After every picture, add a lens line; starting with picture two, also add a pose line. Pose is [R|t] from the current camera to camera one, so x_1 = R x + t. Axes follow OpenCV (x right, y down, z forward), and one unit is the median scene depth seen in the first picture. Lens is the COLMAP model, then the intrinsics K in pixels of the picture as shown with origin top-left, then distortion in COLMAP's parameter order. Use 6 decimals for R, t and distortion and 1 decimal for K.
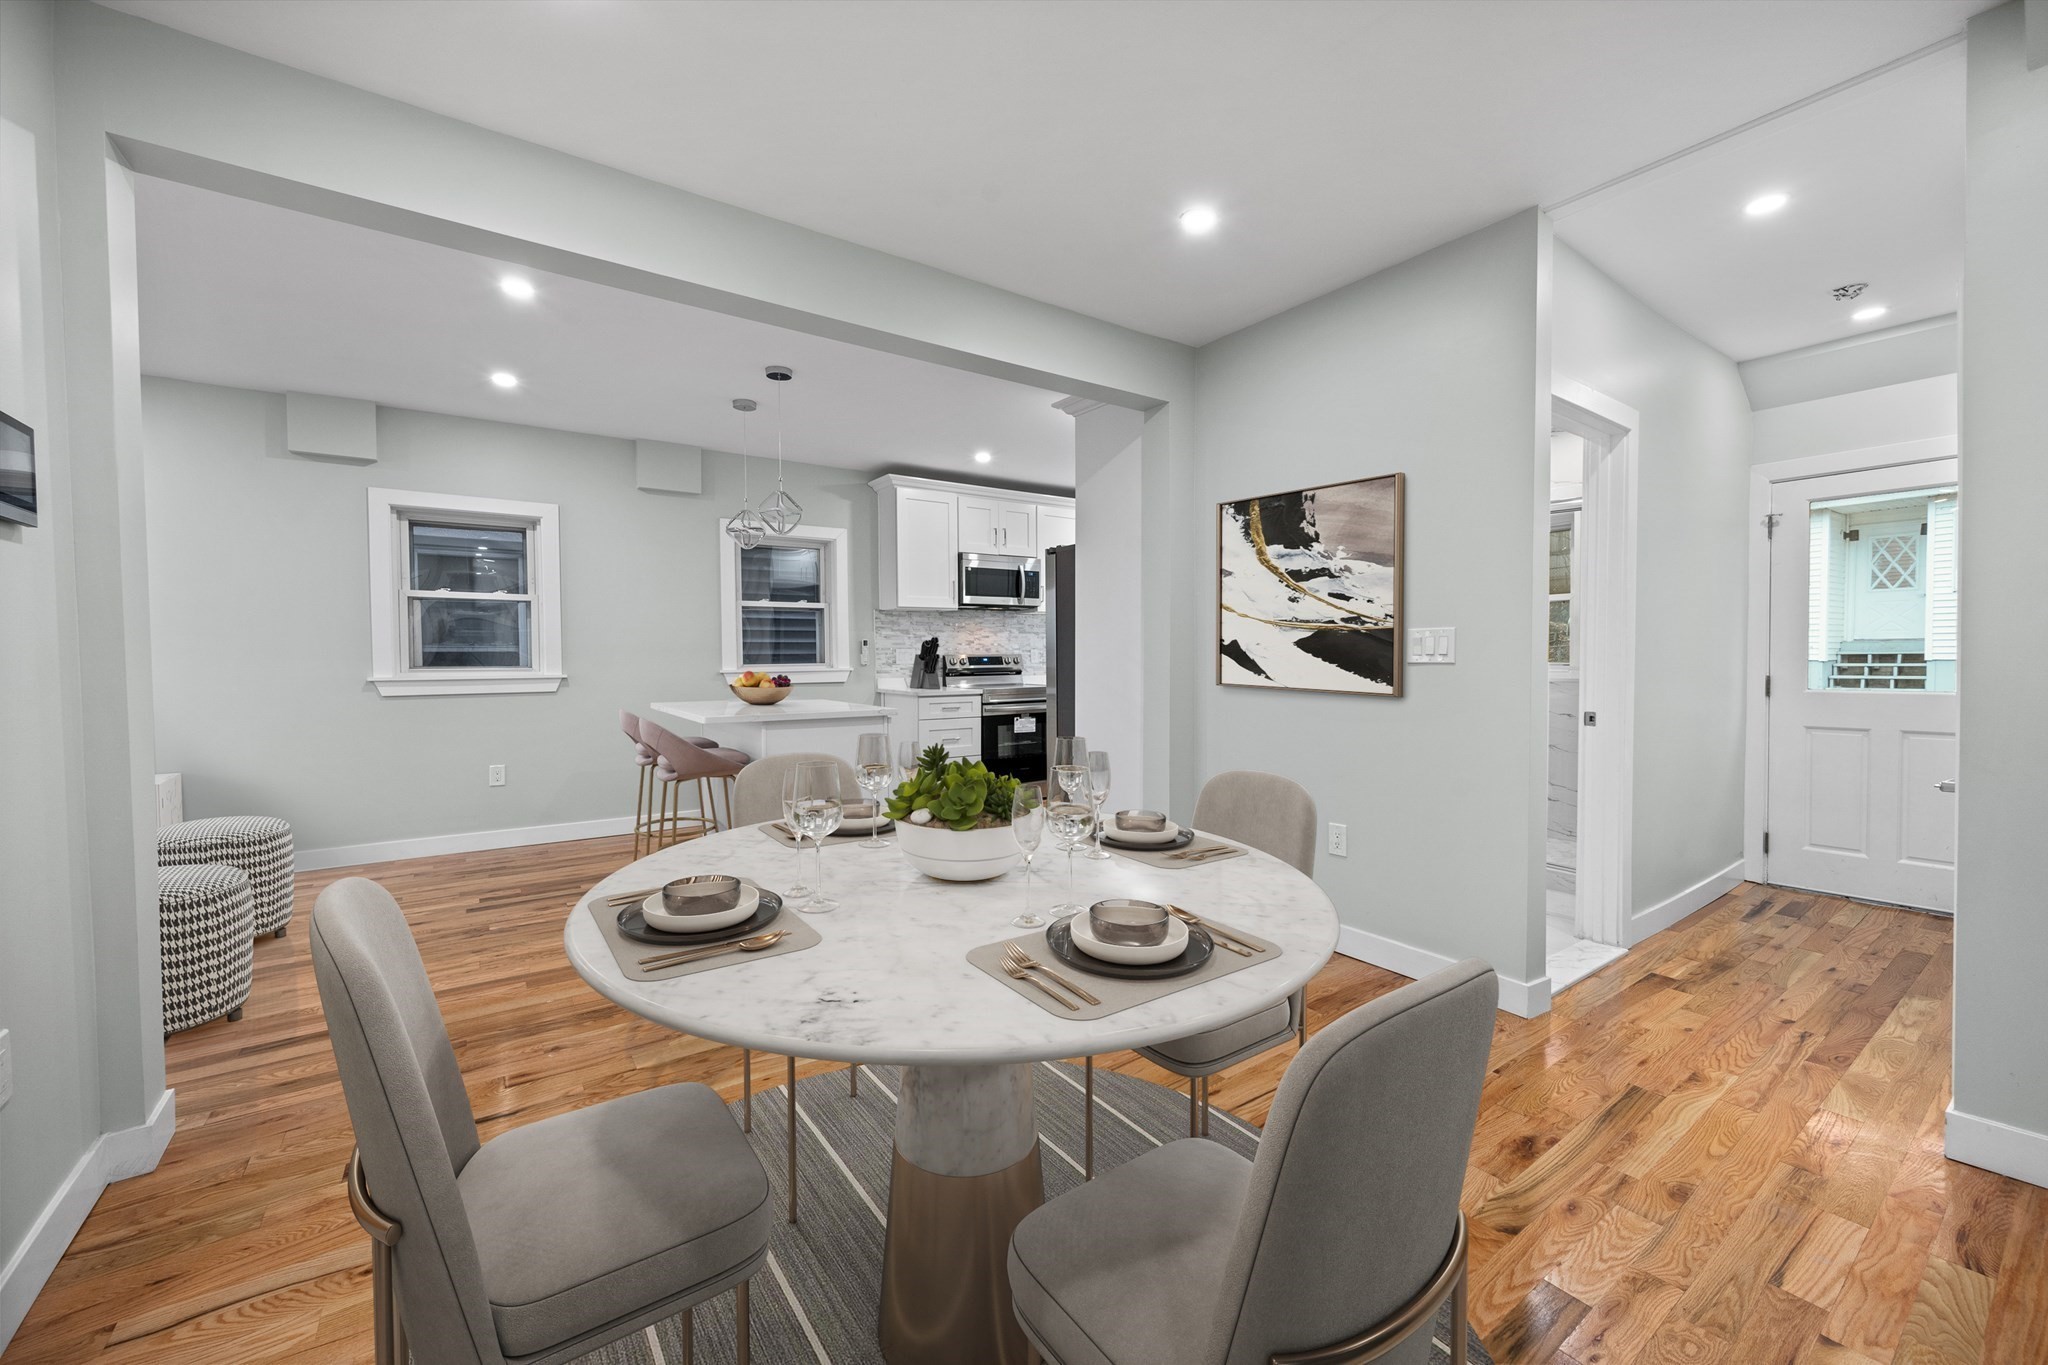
lens RADIAL K [[806.0, 0, 1032.4], [0, 806.0, 680.3], [0, 0, 1]] dist [-0.001788, 0.000099]
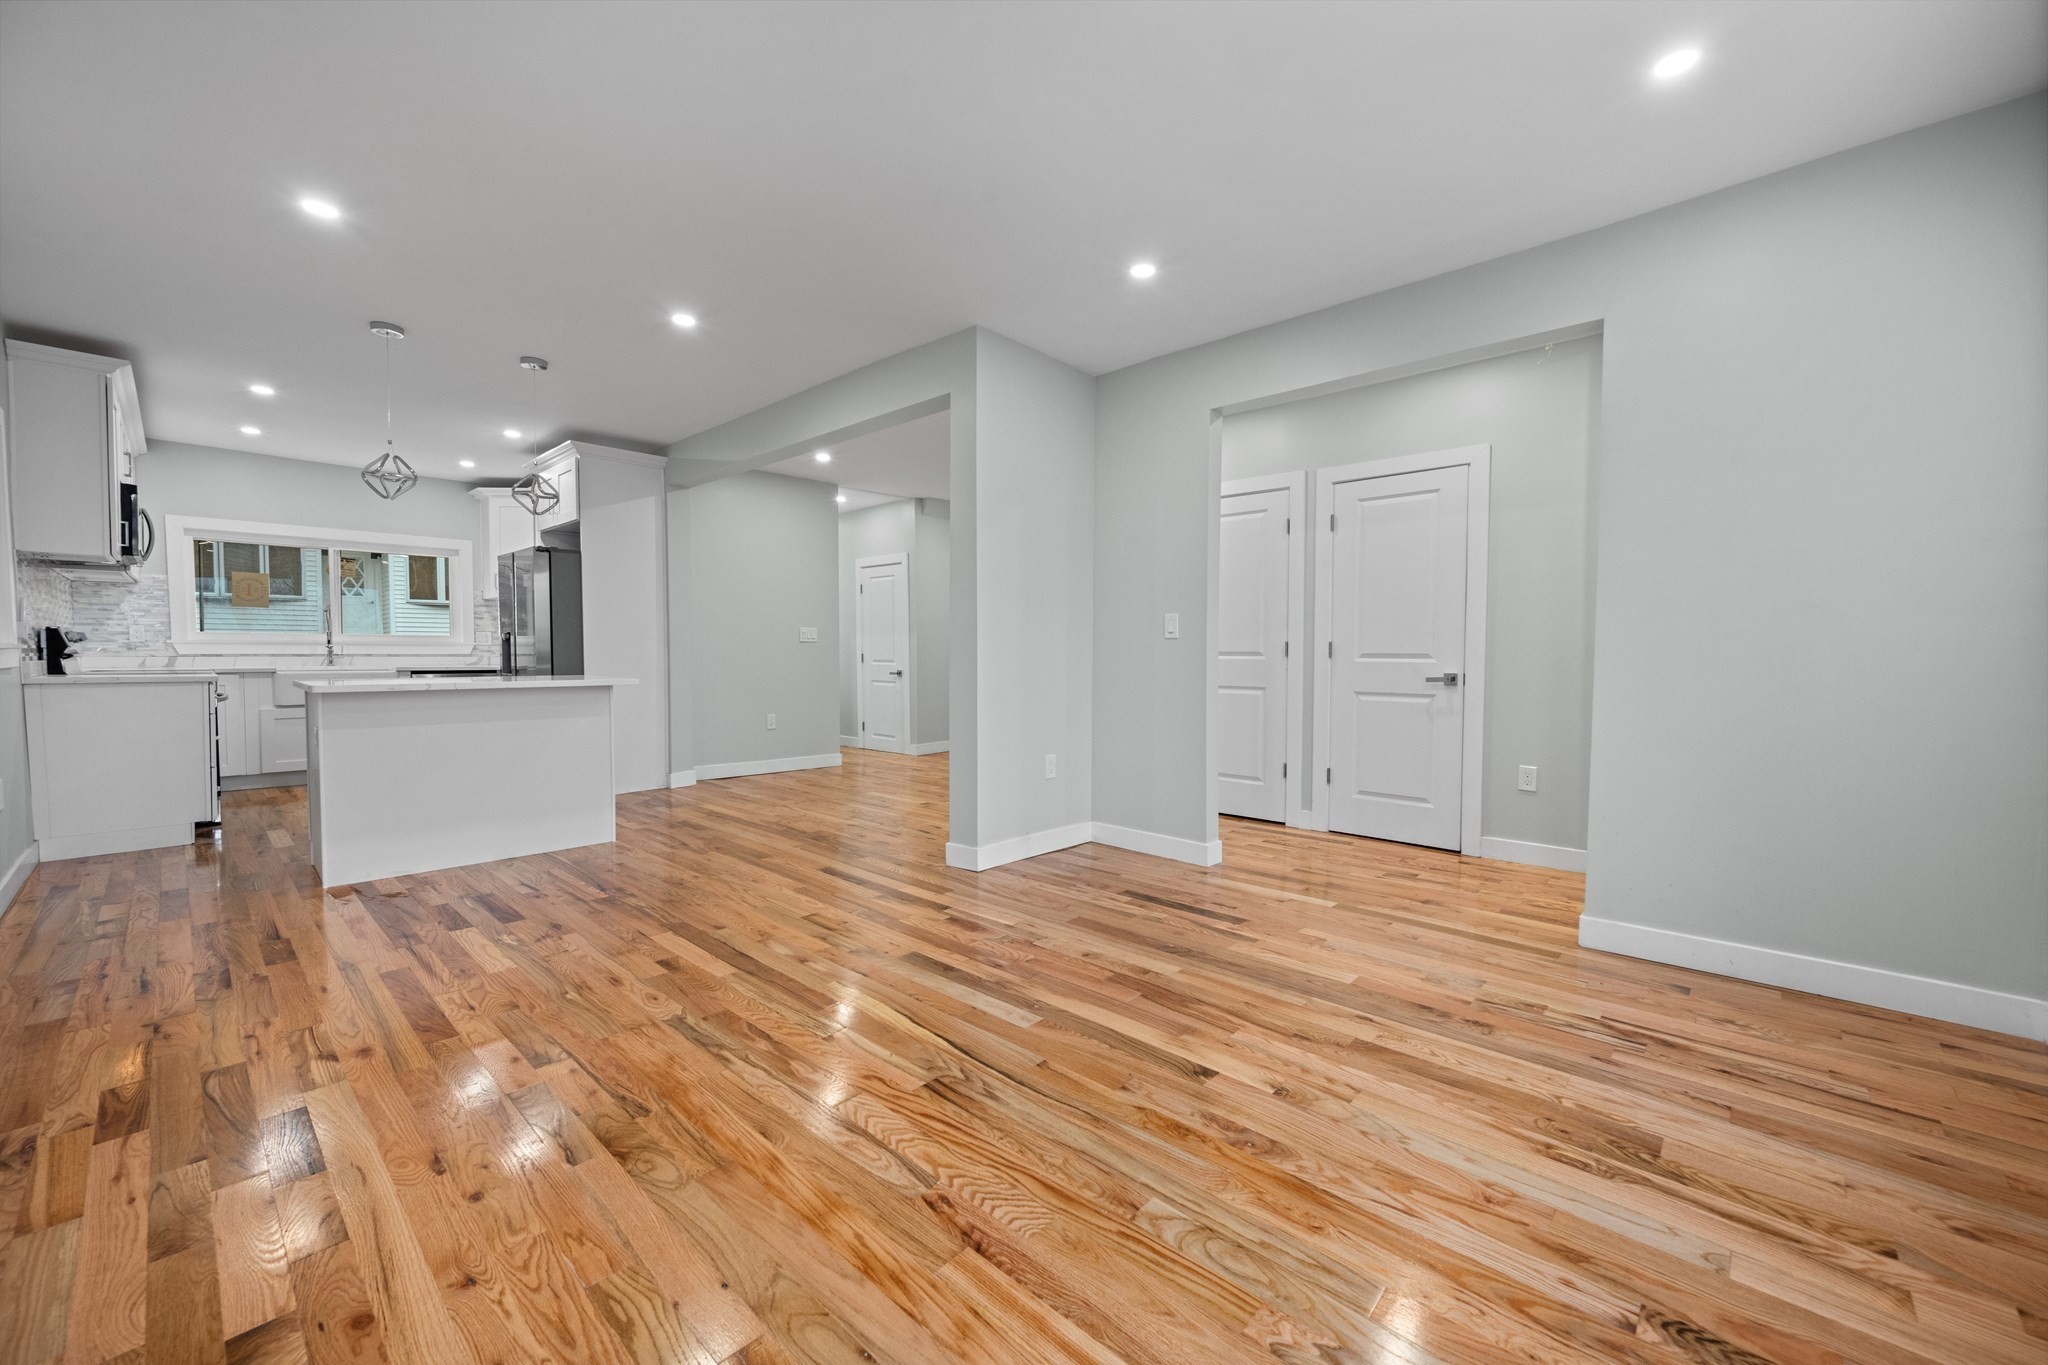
lens RADIAL K [[806.0, 0, 1032.4], [0, 806.0, 680.3], [0, 0, 1]] dist [-0.001788, 0.000099]
pose [[-0.199073, -0.030801, 0.979501, -0.886800], [0.026109, 0.998984, 0.036720, 0.009246], [-0.979637, 0.032884, -0.198066, 0.338599]]
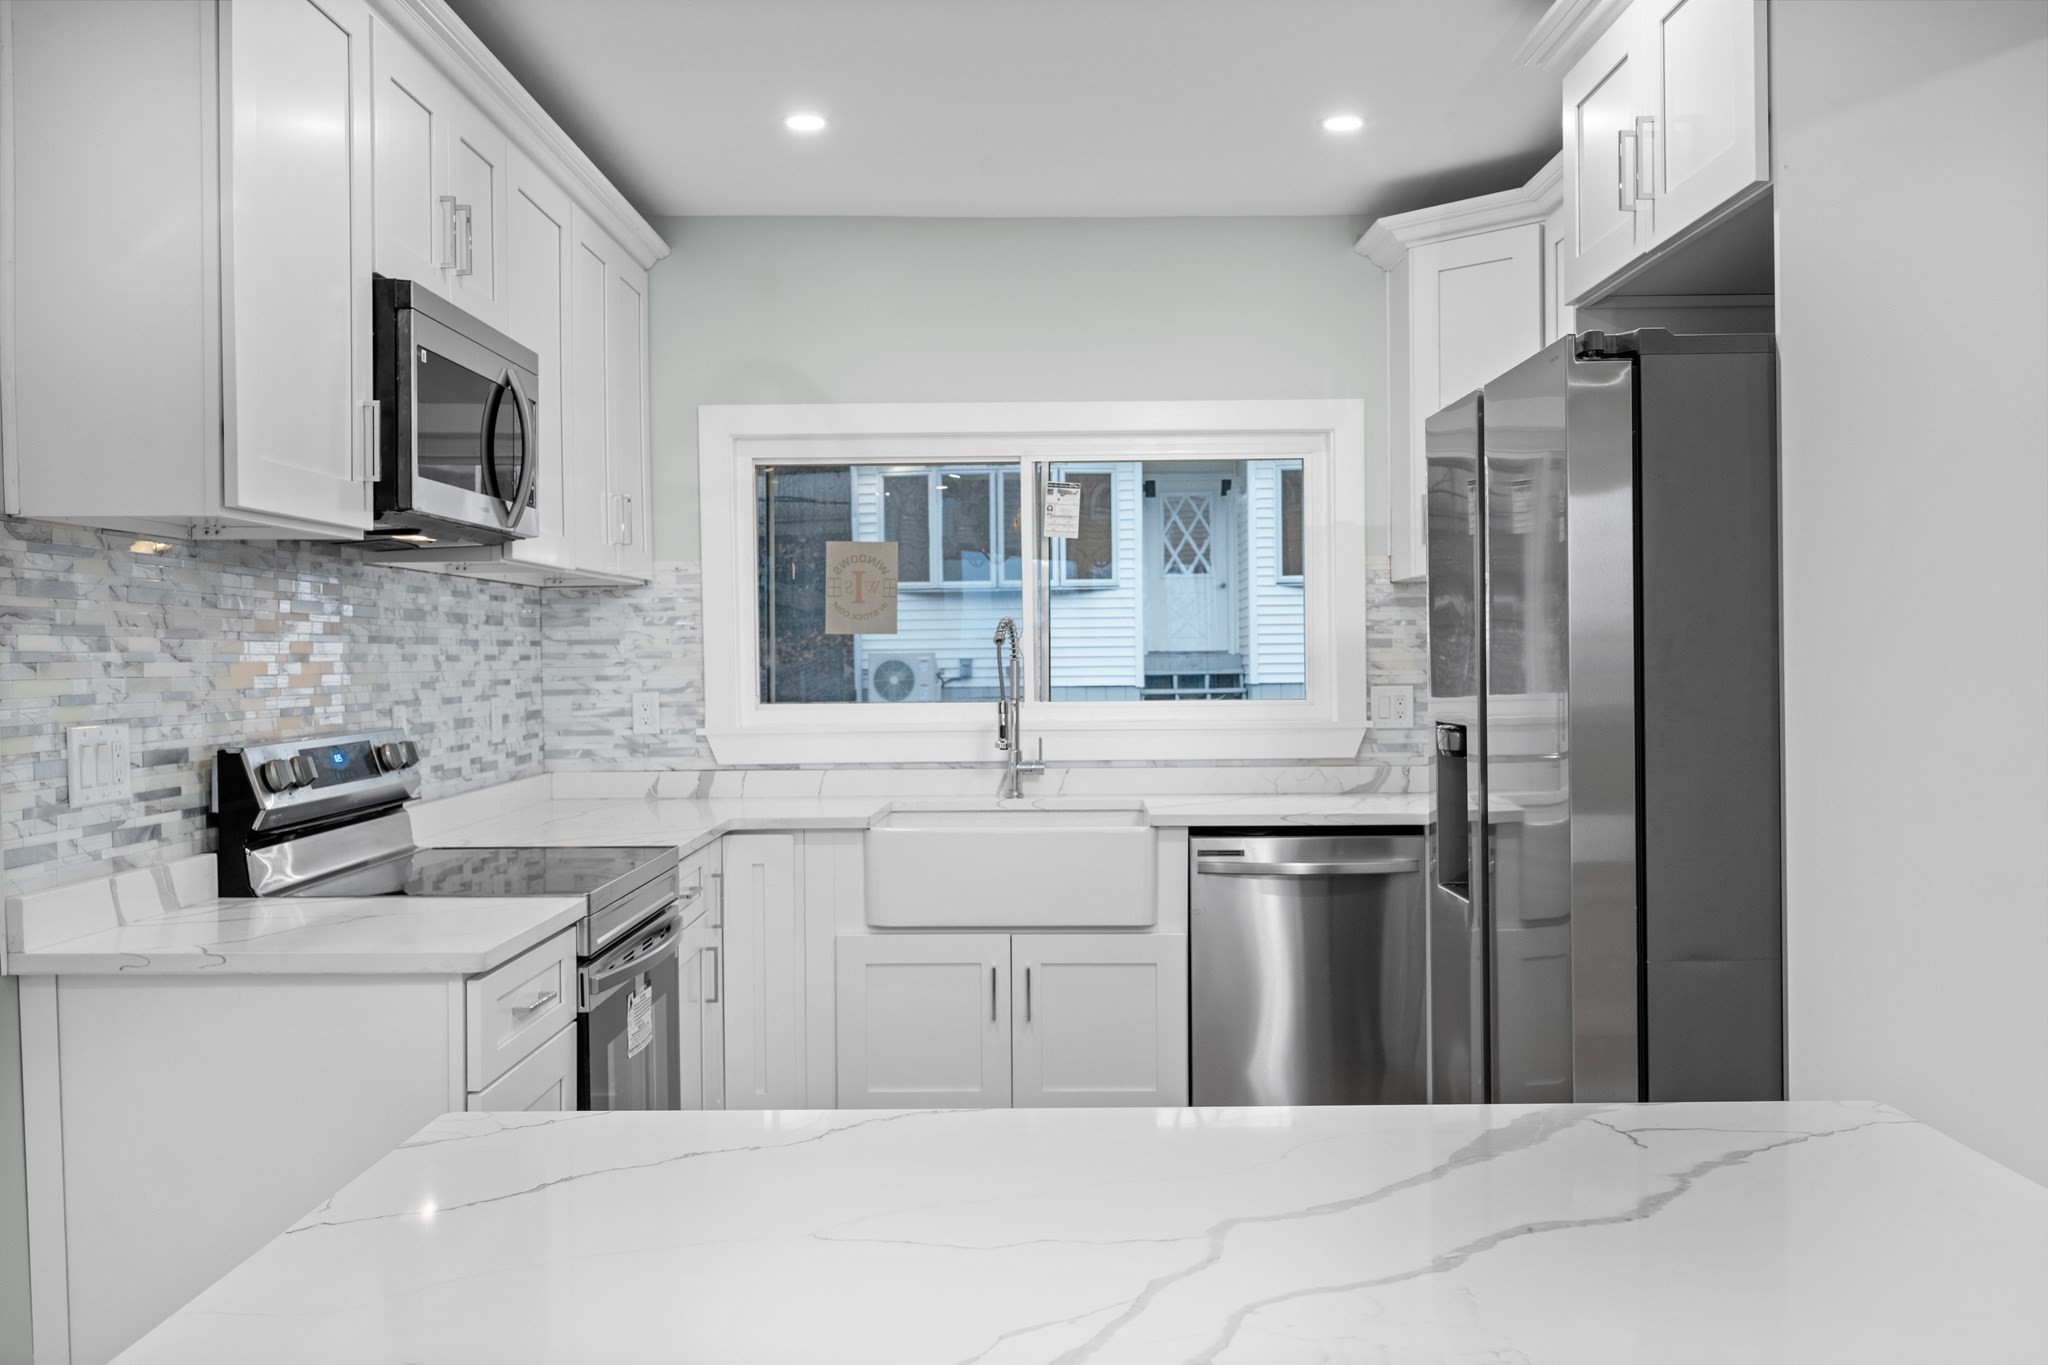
lens RADIAL K [[1771.3, 0, 1027.5], [0, 1771.3, 677.0], [0, 0, 1]] dist [0.002581, -0.001063]
pose [[0.579136, -0.008838, 0.815183, -0.357229], [0.031025, 0.999456, -0.011205, -0.036940], [-0.814640, 0.031780, 0.579095, 0.544725]]
